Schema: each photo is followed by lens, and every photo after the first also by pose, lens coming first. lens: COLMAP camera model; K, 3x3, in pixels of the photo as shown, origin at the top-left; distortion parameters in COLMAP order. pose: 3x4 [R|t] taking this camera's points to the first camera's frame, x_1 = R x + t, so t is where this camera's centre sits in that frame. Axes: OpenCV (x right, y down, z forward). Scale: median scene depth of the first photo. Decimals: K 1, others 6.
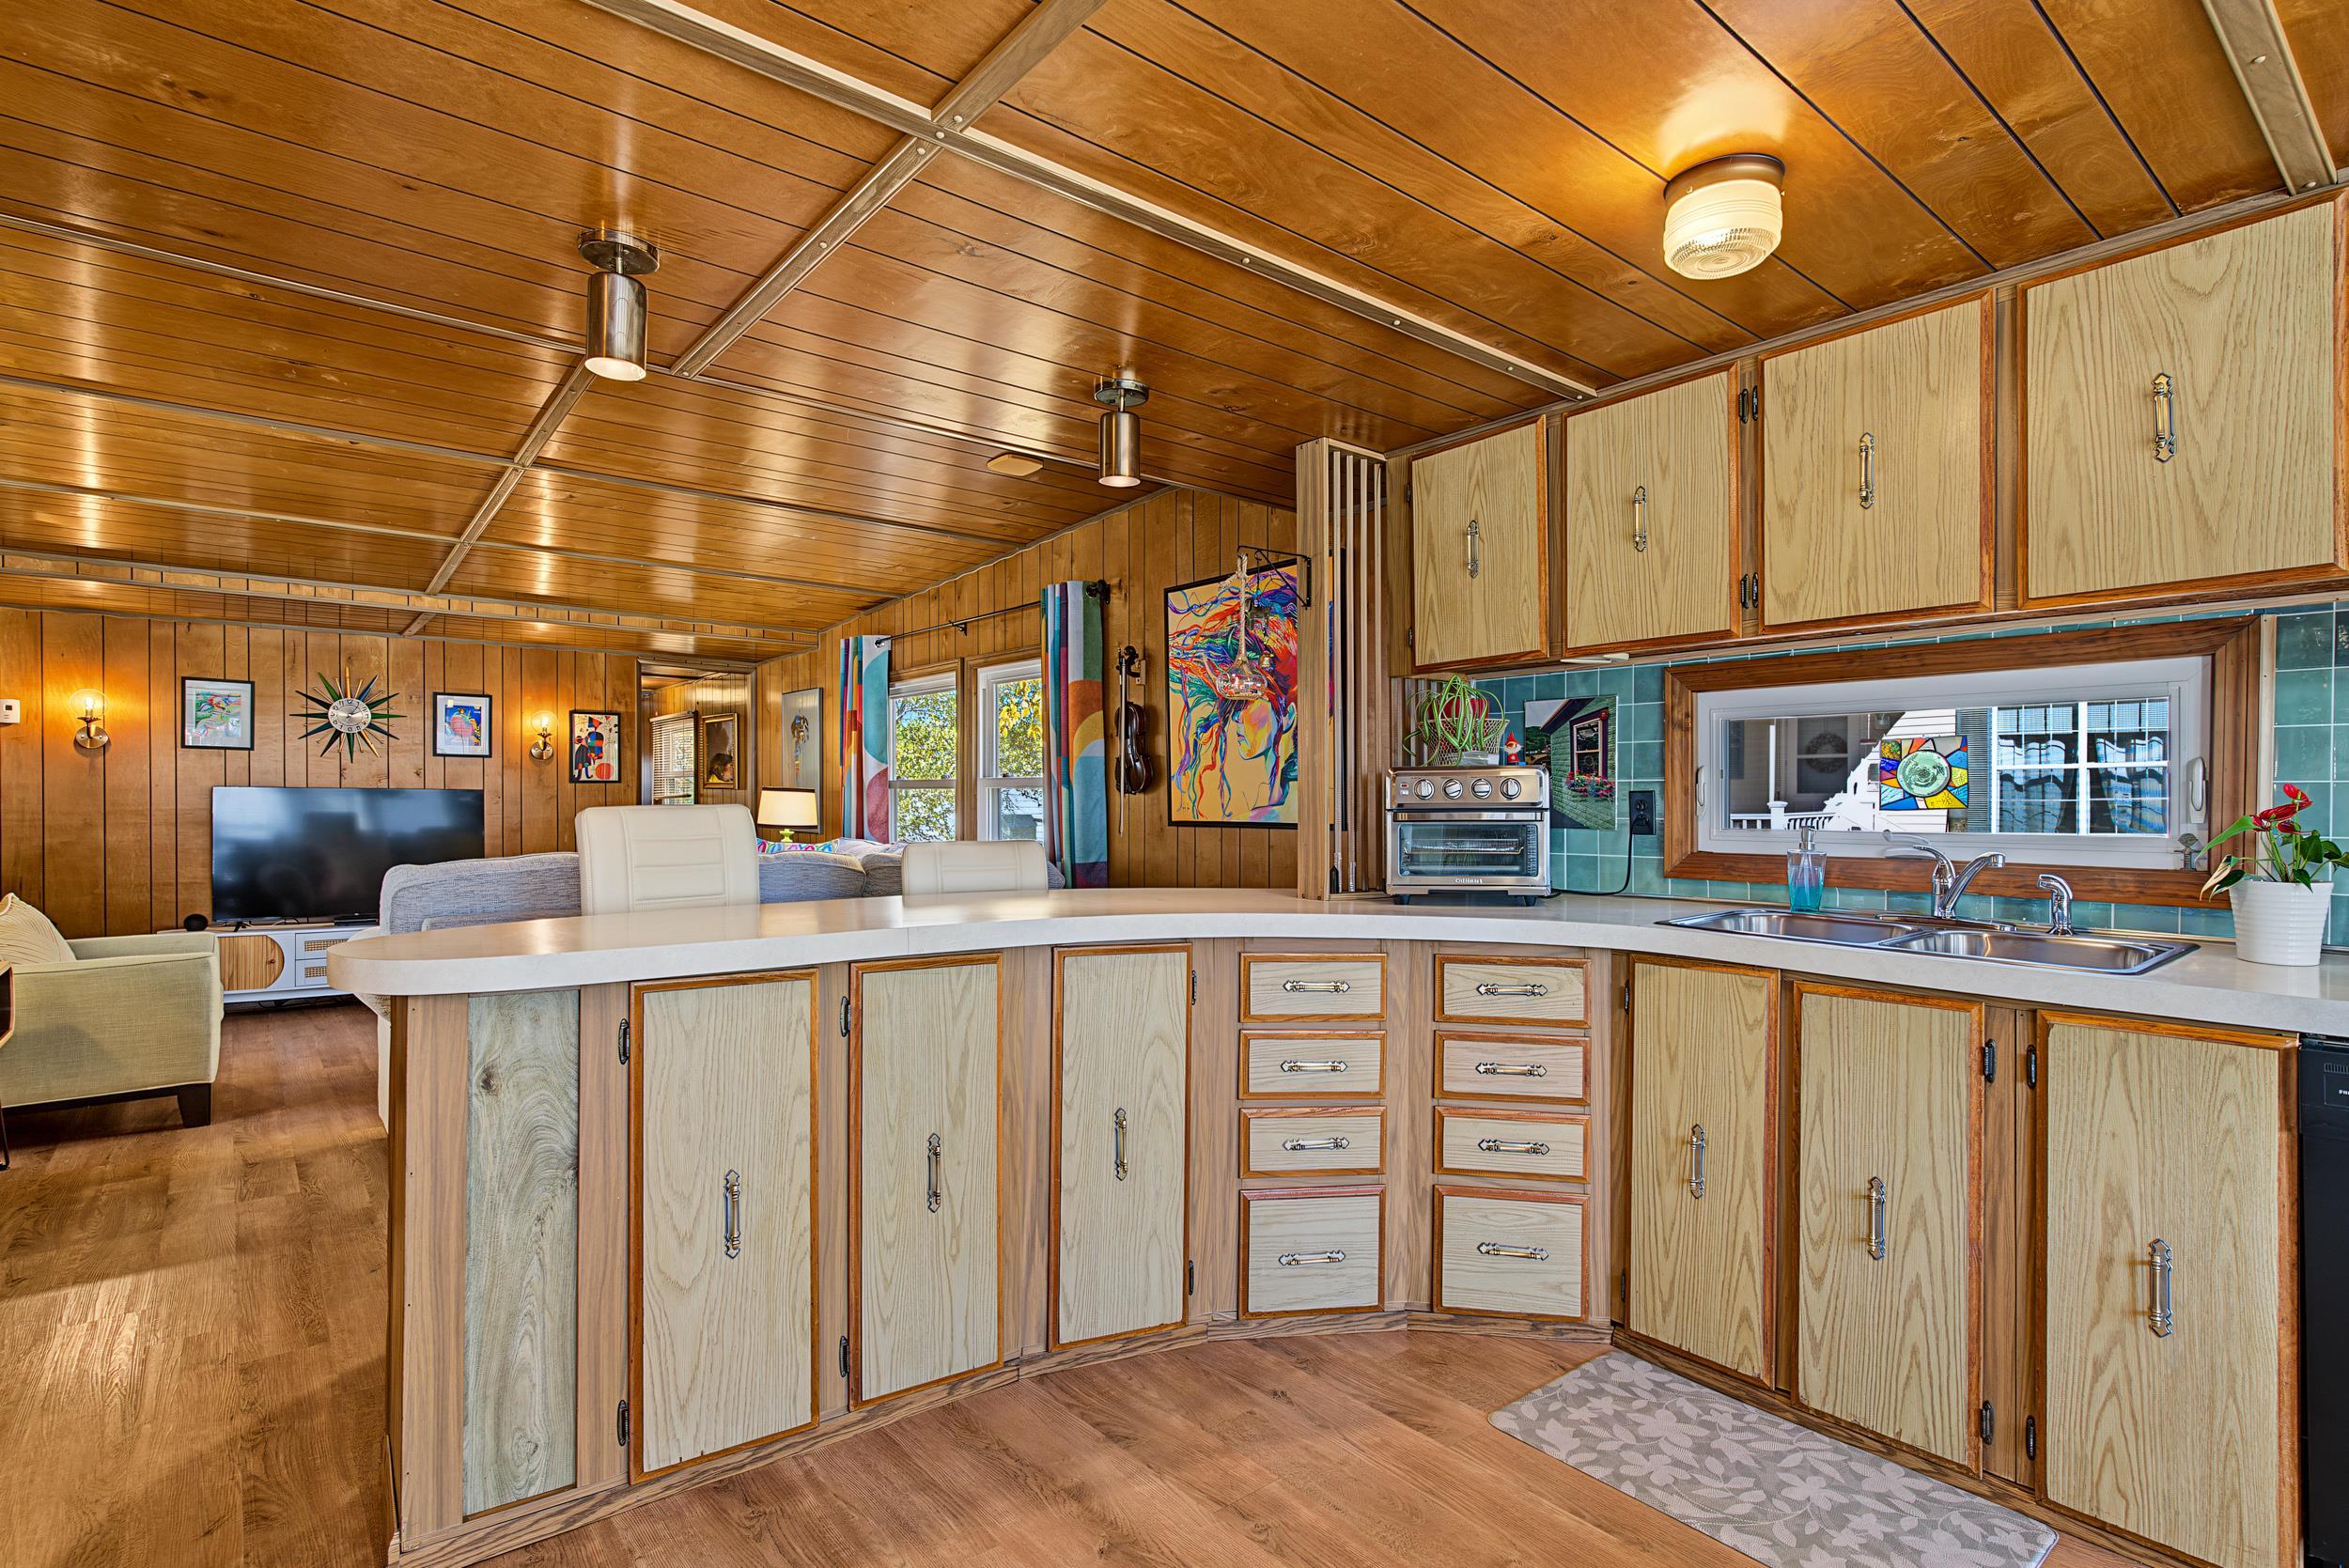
lens RADIAL K [[1137.9, 0, 1164.9], [0, 1137.9, 811.7], [0, 0, 1]] dist [-0.007898, 0.004108]
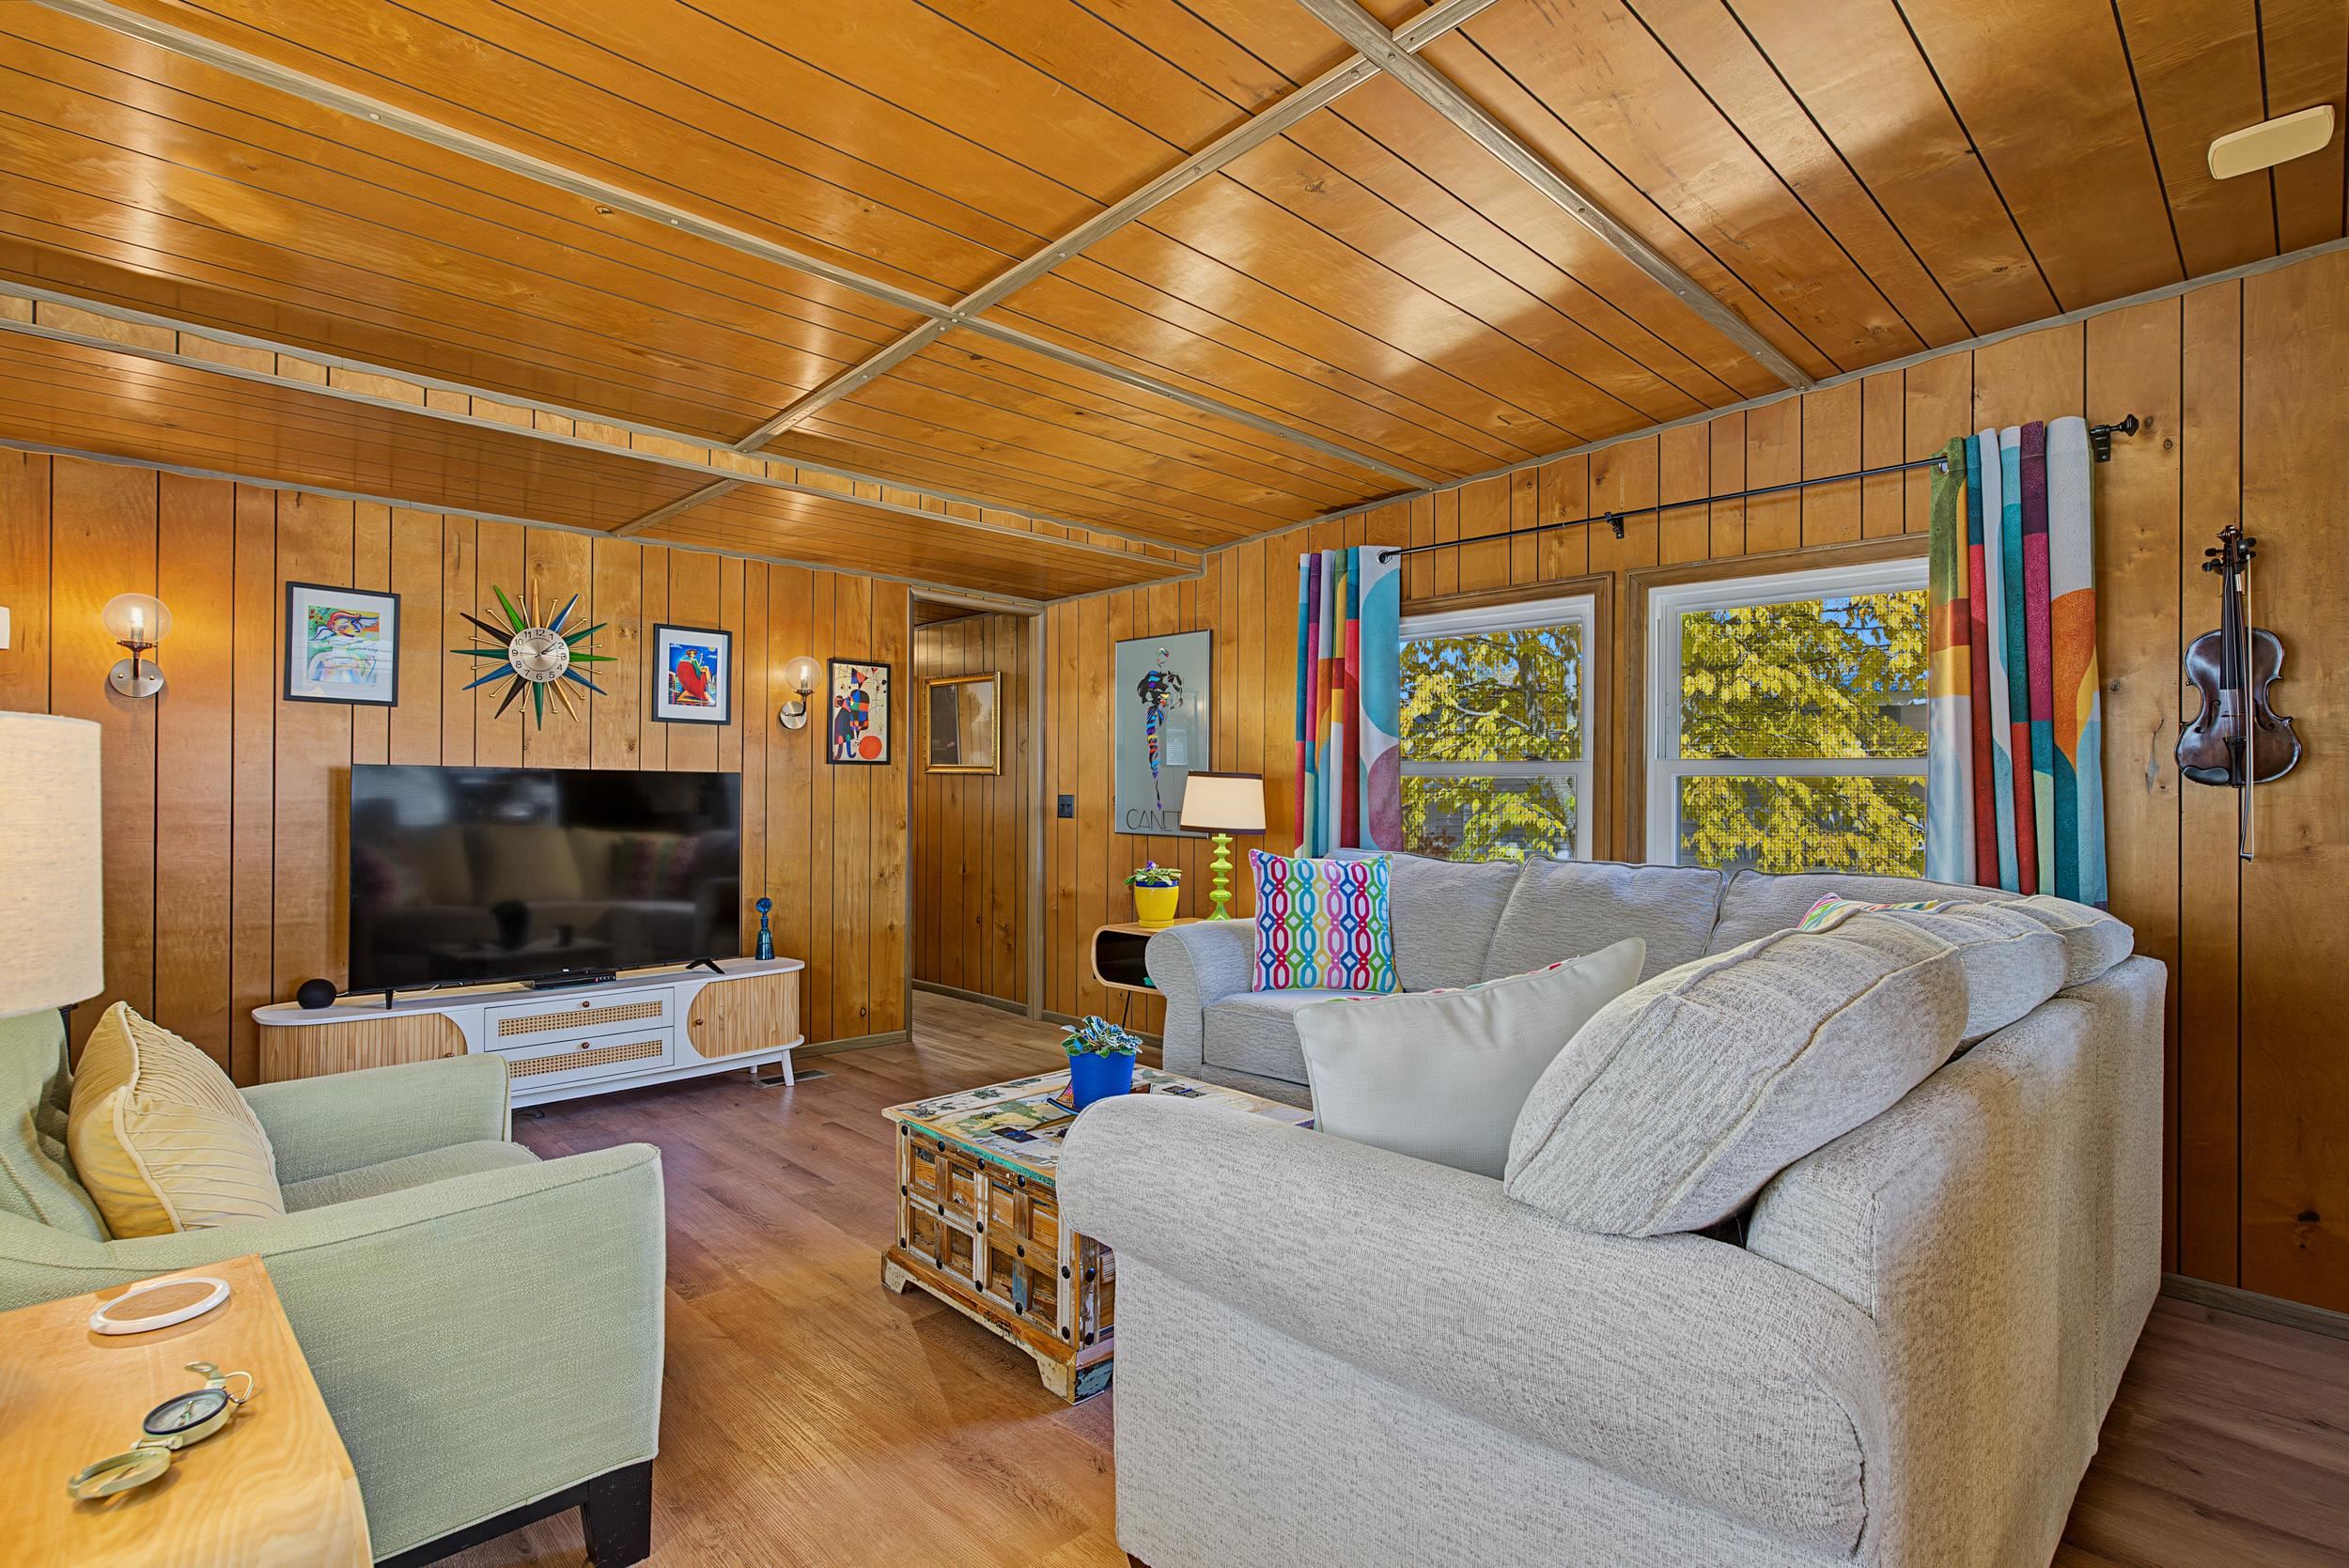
lens RADIAL K [[1137.9, 0, 1179.2], [0, 1137.9, 785.1], [0, 0, 1]] dist [-0.007898, 0.004108]
pose [[0.996281, 0.005647, 0.085984, -0.943028], [-0.004398, 0.999882, -0.014712, -0.009311], [-0.086057, 0.014279, 0.996188, 0.764071]]
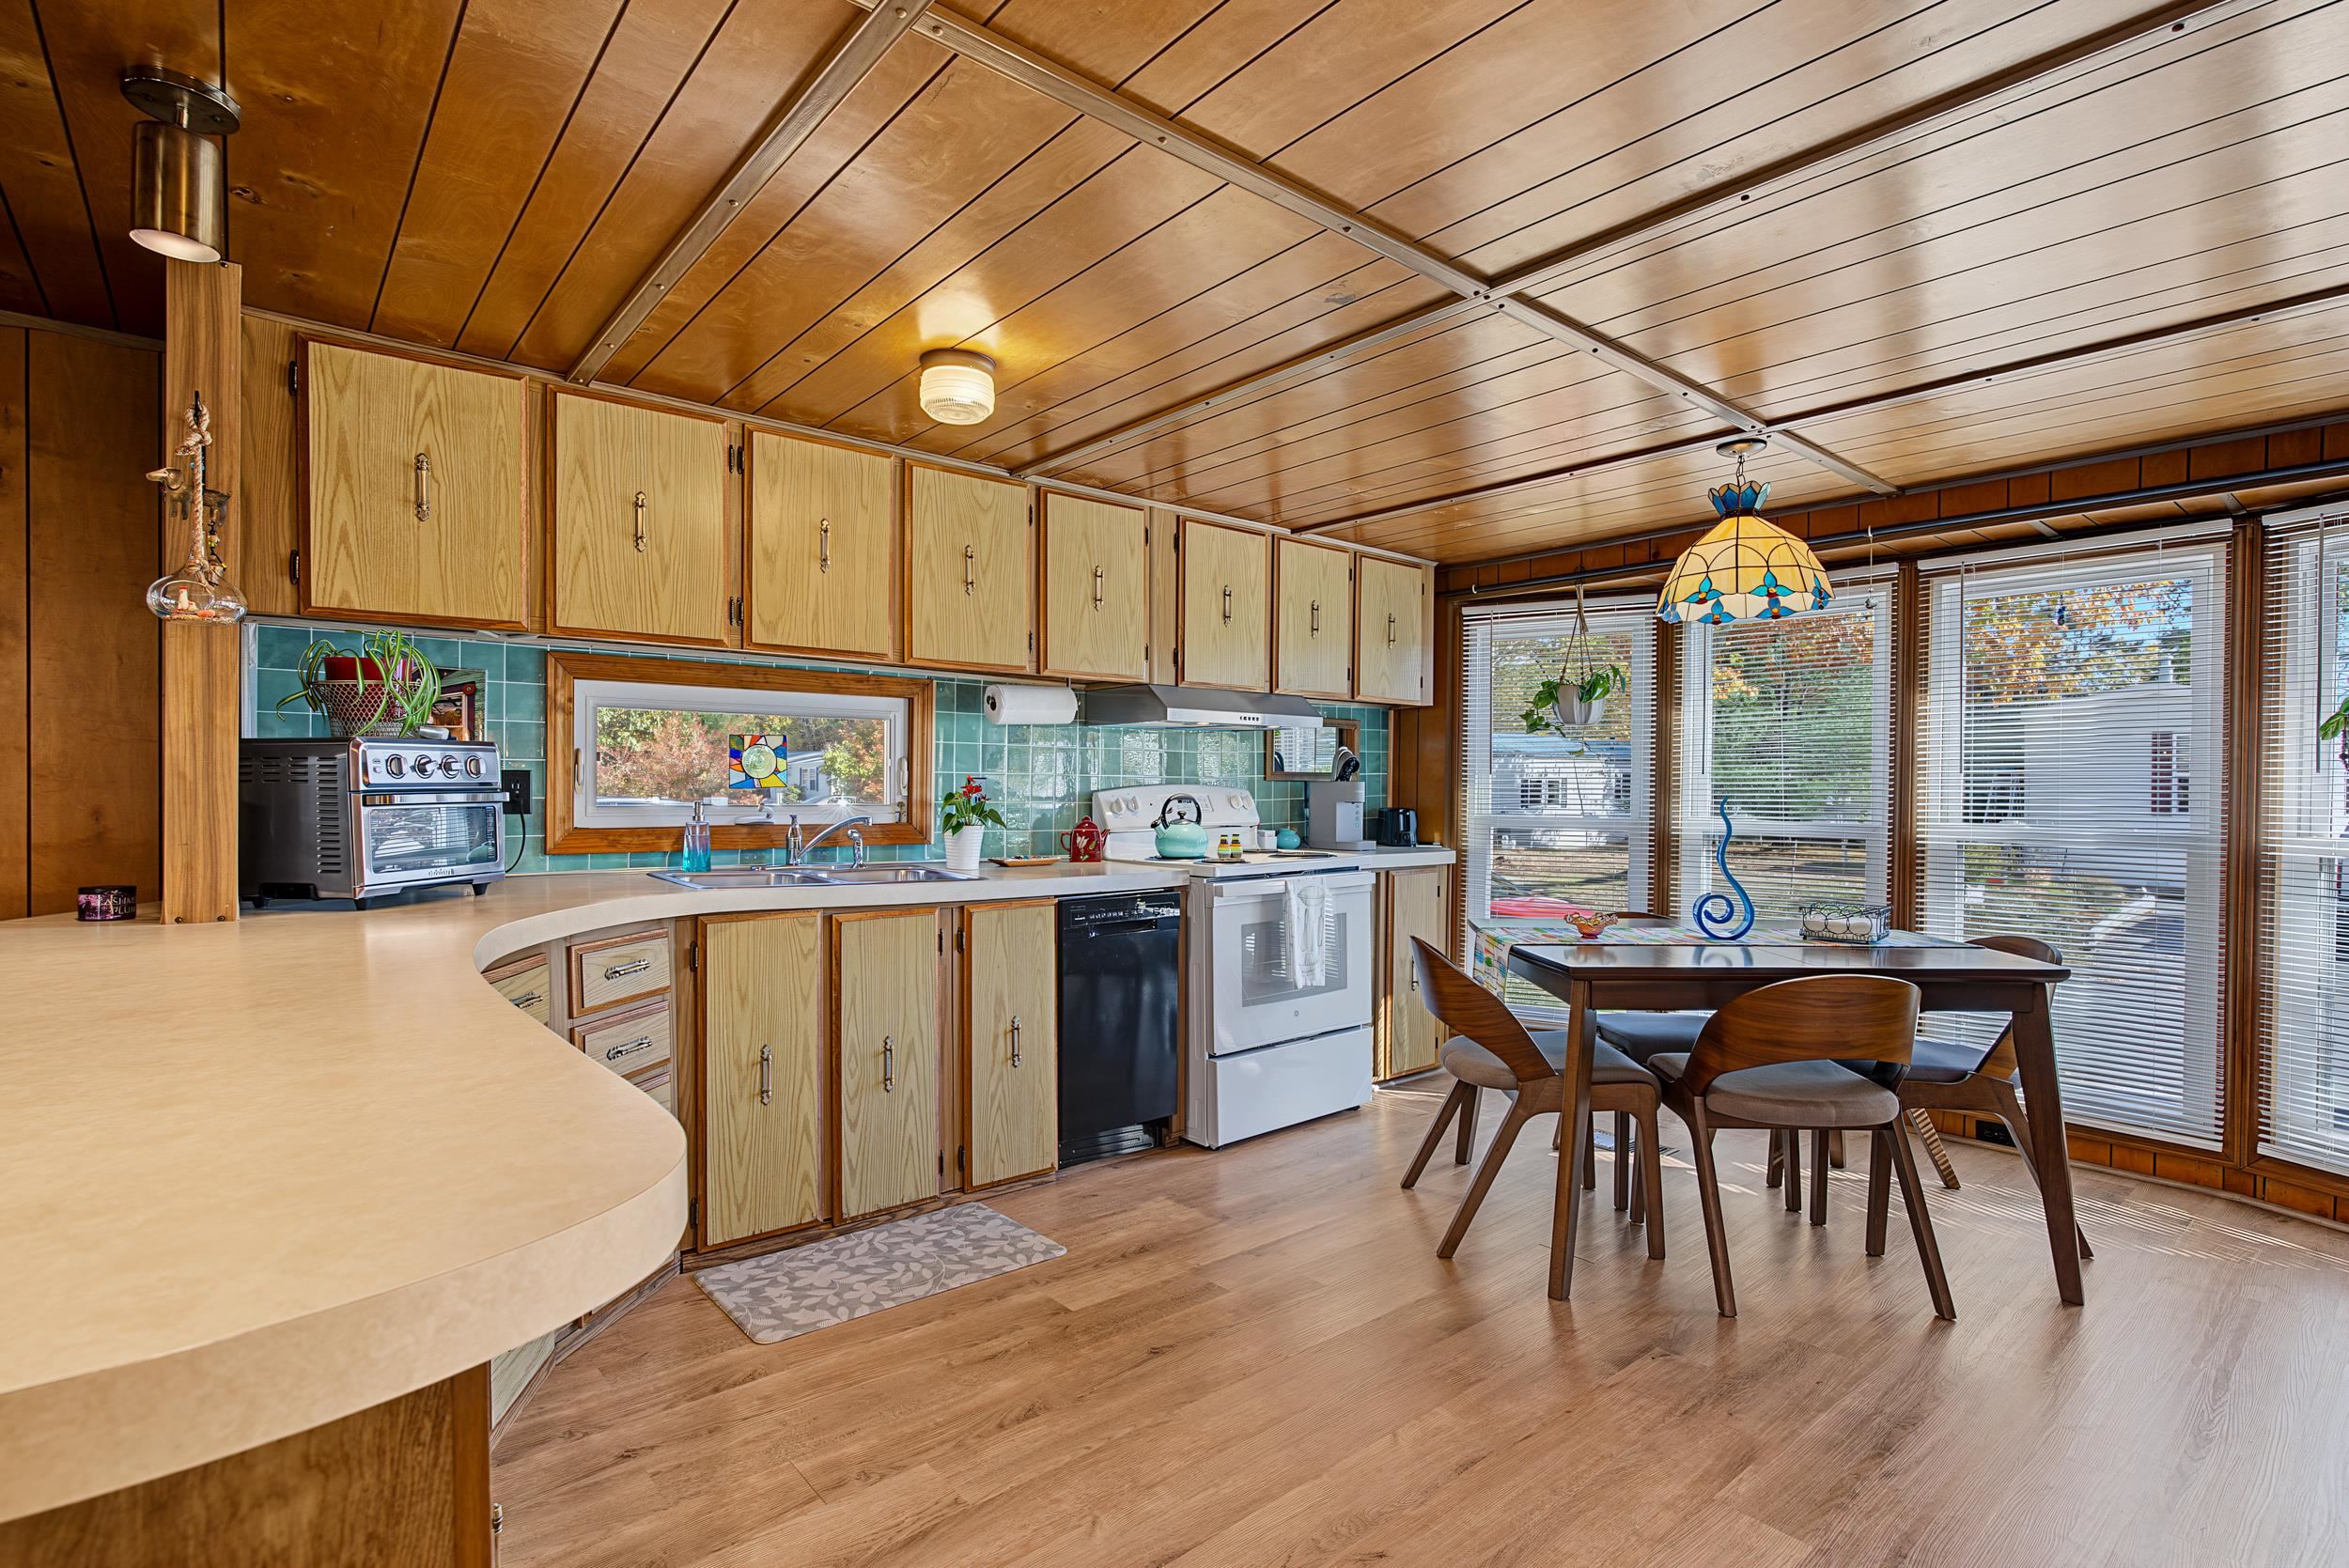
lens RADIAL K [[1137.9, 0, 1177.9], [0, 1137.9, 790.3], [0, 0, 1]] dist [-0.007898, 0.004108]
pose [[-0.019838, -0.007624, 0.999774, -0.604259], [0.002369, 0.999968, 0.007673, -0.007138], [-0.999800, 0.002520, -0.019819, 0.453401]]
